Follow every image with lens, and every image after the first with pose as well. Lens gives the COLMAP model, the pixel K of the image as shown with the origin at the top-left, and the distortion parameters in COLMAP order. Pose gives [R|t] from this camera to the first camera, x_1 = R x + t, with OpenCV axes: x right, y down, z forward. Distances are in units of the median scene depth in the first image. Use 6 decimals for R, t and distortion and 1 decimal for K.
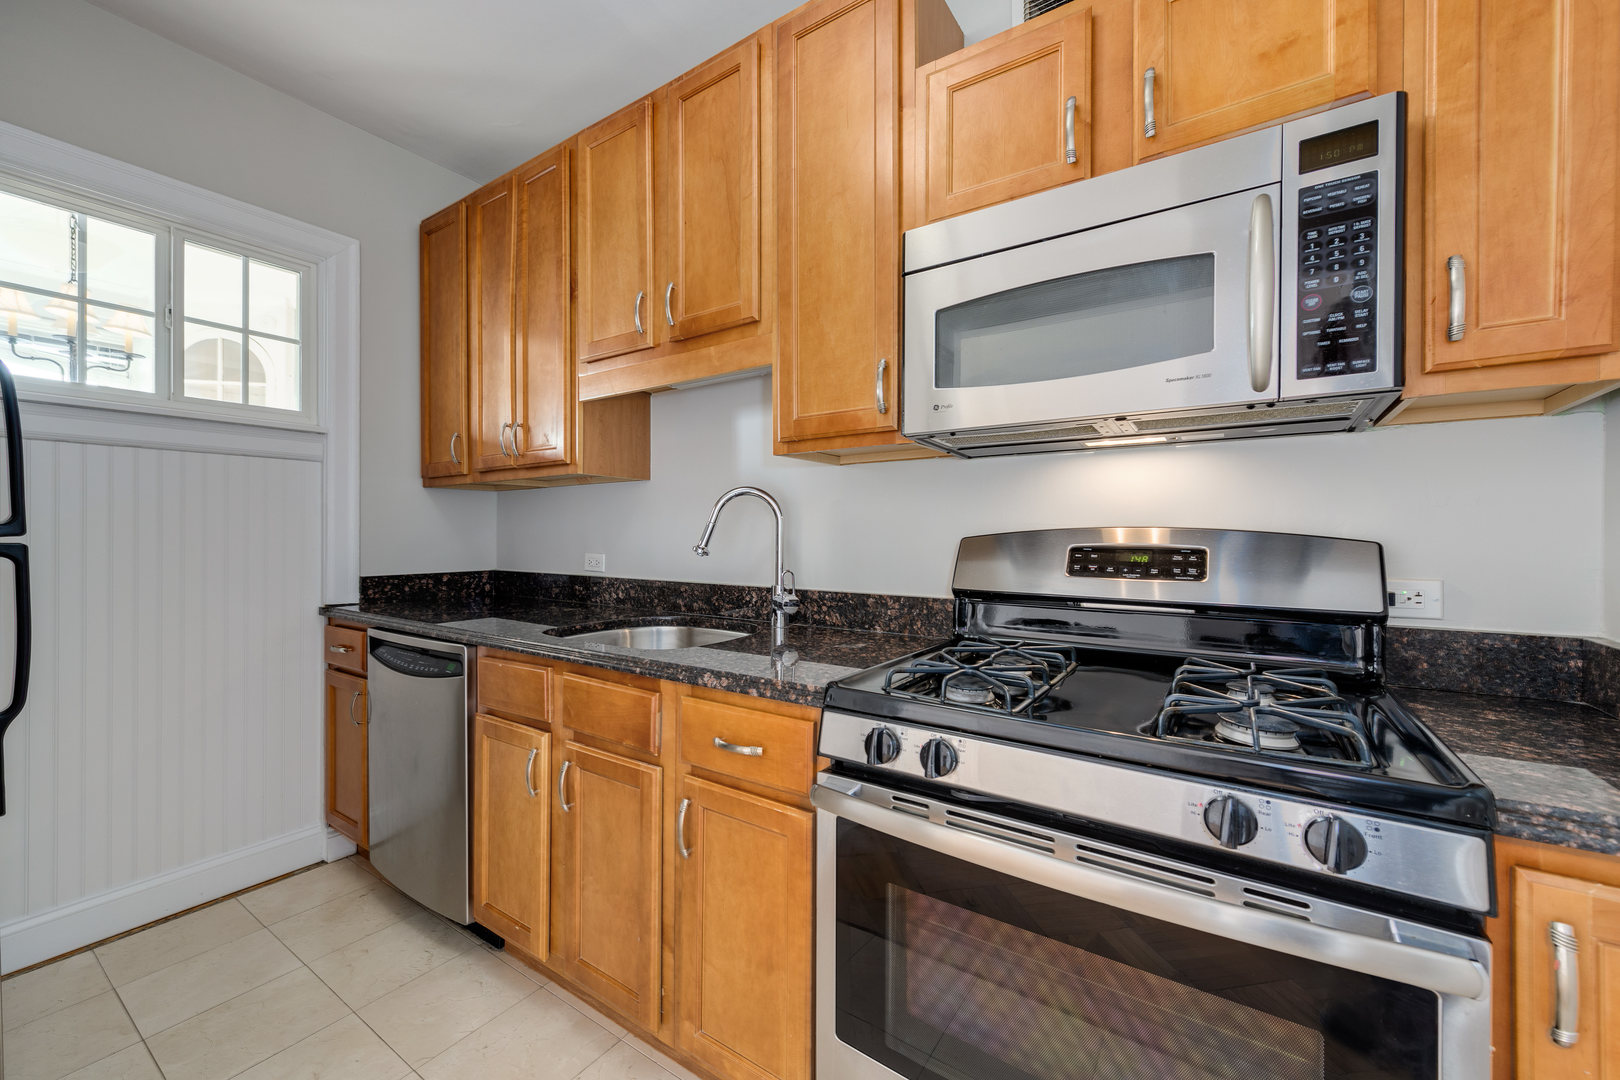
lens RADIAL K [[636.2, 0, 811.5], [0, 636.2, 542.0], [0, 0, 1]] dist [0.009406, 0.000066]
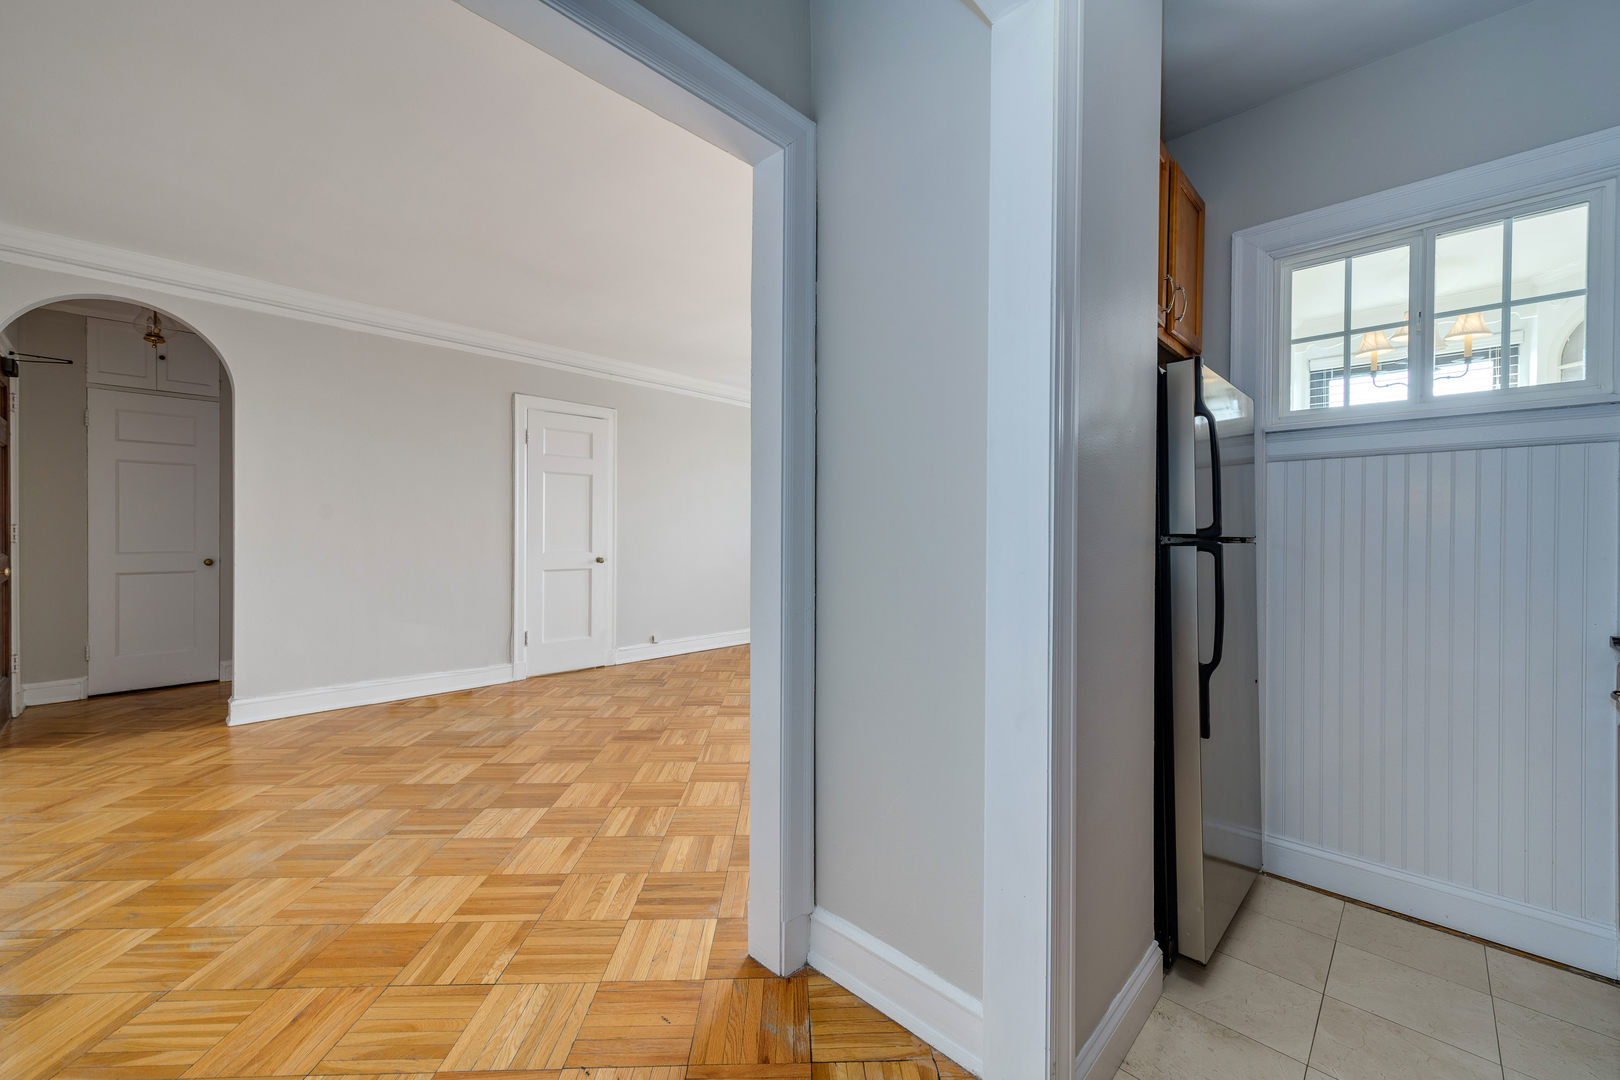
lens RADIAL K [[636.2, 0, 811.5], [0, 636.2, 542.0], [0, 0, 1]] dist [0.009406, 0.000066]
pose [[-0.165286, 0.013576, -0.986152, 0.177221], [-0.019182, 0.999672, 0.016977, -0.005163], [0.986059, 0.021722, -0.164971, 0.286598]]
